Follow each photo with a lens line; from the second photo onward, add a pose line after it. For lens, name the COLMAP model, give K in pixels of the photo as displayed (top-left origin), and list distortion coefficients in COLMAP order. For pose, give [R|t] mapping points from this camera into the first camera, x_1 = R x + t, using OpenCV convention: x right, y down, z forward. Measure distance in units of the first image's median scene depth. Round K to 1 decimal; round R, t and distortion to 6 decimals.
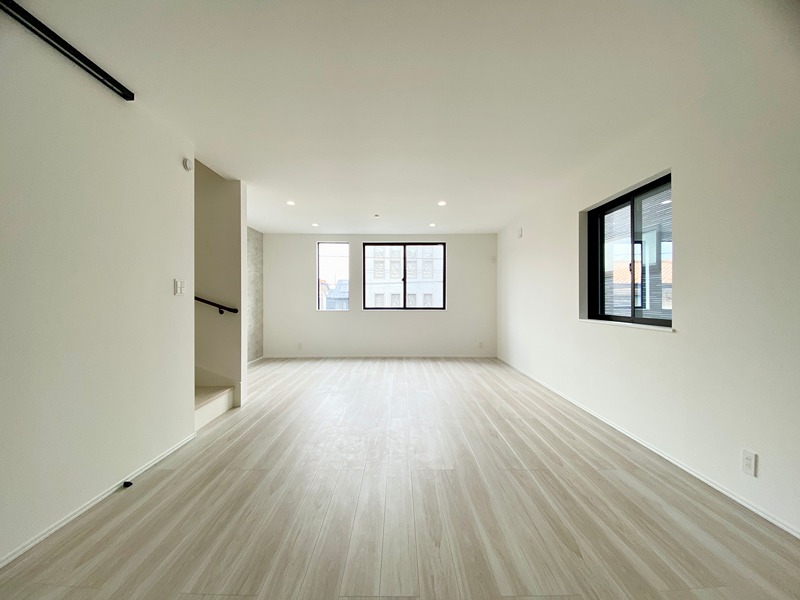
lens RADIAL K [[321.9, 0, 400.0], [0, 321.9, 300.0], [0, 0, 1]] dist [0.041319, -0.032746]
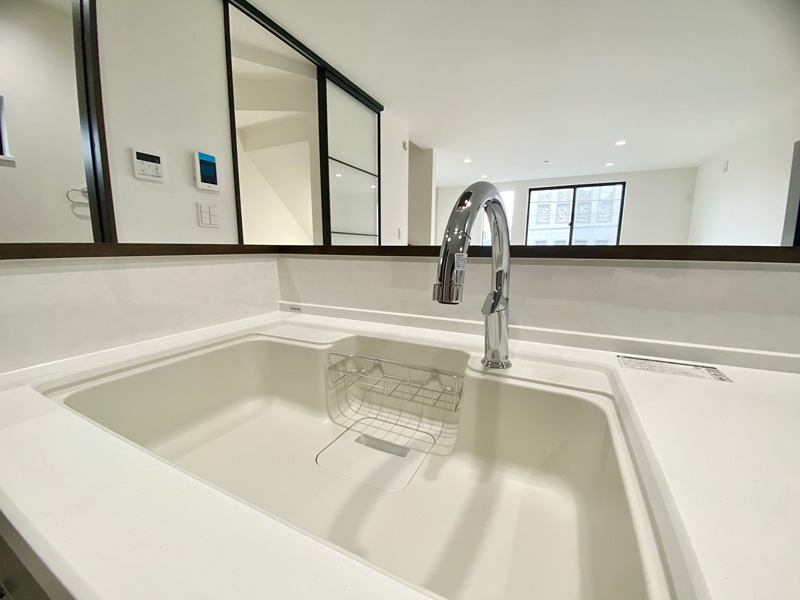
lens RADIAL K [[320.9, 0, 398.5], [0, 320.9, 297.1], [0, 0, 1]] dist [0.015614, -0.017324]
pose [[0.889191, 0.075691, -0.451232, 0.005077], [-0.006739, 0.988281, 0.152497, 0.011217], [0.457487, -0.132559, 0.879280, -0.149265]]
